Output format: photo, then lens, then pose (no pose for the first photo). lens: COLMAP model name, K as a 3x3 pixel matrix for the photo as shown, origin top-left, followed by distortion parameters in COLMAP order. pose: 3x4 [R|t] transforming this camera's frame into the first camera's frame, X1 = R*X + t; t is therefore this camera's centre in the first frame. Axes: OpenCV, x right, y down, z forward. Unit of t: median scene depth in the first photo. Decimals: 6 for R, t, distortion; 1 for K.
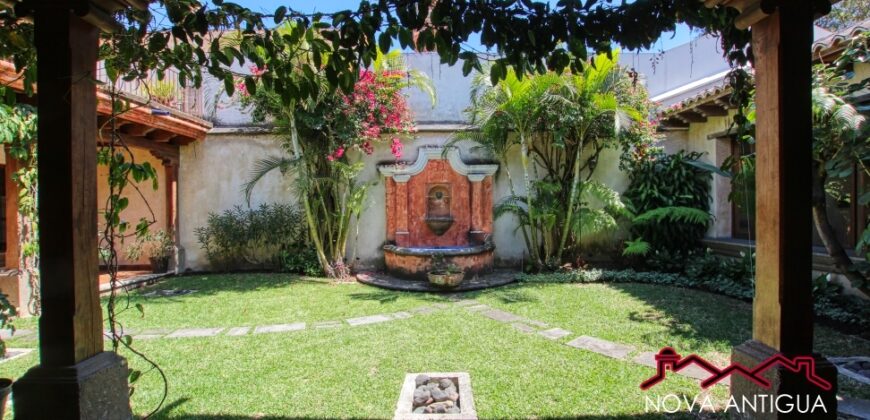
lens RADIAL K [[405.0, 0, 439.0], [0, 405.0, 212.4], [0, 0, 1]] dist [-0.035043, 0.006601]
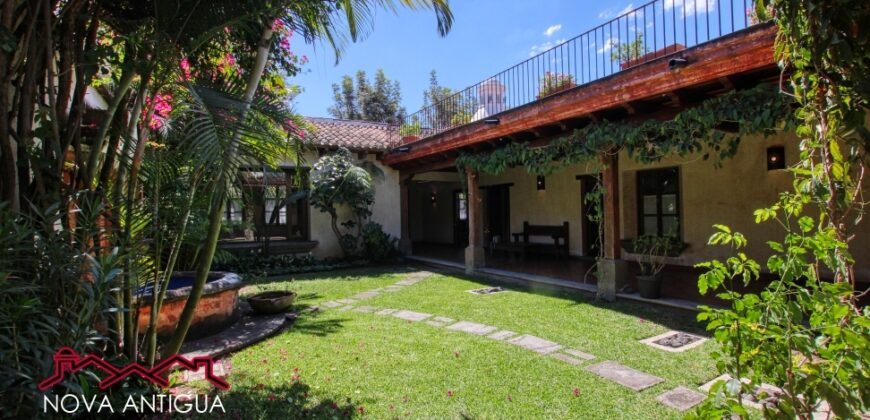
lens RADIAL K [[405.0, 0, 440.0], [0, 405.0, 208.5], [0, 0, 1]] dist [-0.035043, 0.006601]
pose [[-0.492974, 0.035208, 0.869331, -0.713809], [0.036412, 0.999140, -0.019817, -0.001720], [-0.869282, 0.021885, -0.493833, 0.887790]]
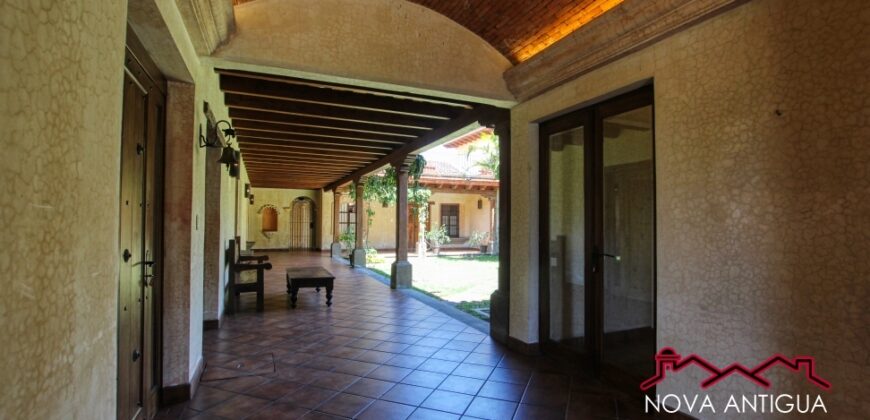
lens RADIAL K [[405.0, 0, 439.0], [0, 405.0, 212.1], [0, 0, 1]] dist [-0.035043, 0.006601]
pose [[0.383463, -0.011208, -0.923488, 1.094144], [-0.021675, 0.999542, -0.021131, -0.010472], [0.923302, 0.028120, 0.383045, -0.022250]]
